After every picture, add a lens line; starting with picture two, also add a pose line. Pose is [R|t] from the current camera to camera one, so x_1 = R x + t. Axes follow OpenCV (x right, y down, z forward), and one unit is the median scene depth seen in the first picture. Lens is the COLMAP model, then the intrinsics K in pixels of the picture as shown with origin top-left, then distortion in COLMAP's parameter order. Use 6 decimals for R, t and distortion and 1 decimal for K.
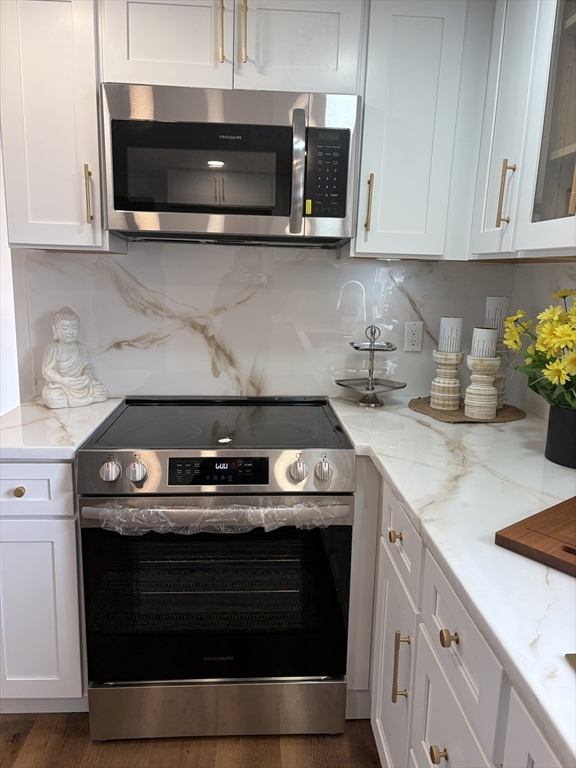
lens RADIAL K [[578.9, 0, 274.4], [0, 578.9, 385.5], [0, 0, 1]] dist [0.048232, -0.052158]
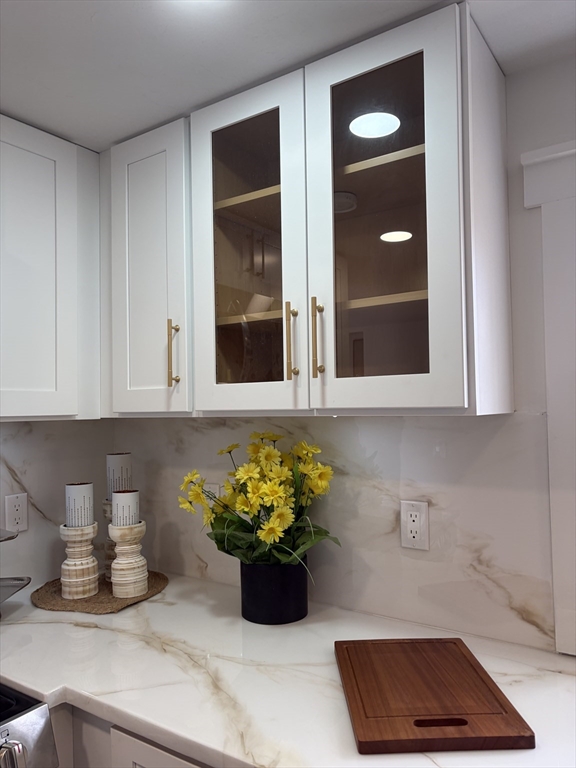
lens RADIAL K [[578.9, 0, 287.0], [0, 578.9, 388.5], [0, 0, 1]] dist [0.048232, -0.052158]
pose [[0.599673, -0.014469, 0.800115, -0.197095], [0.193015, 0.972933, -0.127067, -0.088053], [-0.776620, 0.230633, 0.586234, 0.238230]]
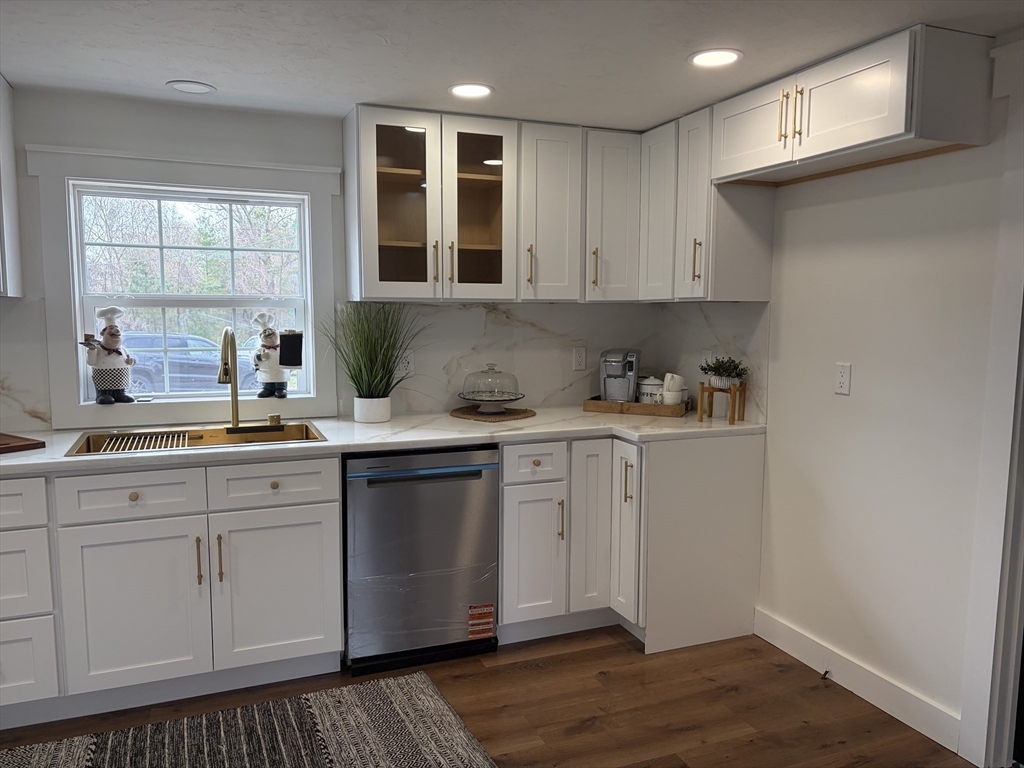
lens RADIAL K [[771.9, 0, 521.4], [0, 771.9, 393.2], [0, 0, 1]] dist [0.048232, -0.052158]
pose [[-0.342829, -0.138360, 0.929153, -1.252297], [0.162235, 0.965512, 0.203634, -0.068629], [-0.925283, 0.220552, -0.308558, 0.052355]]
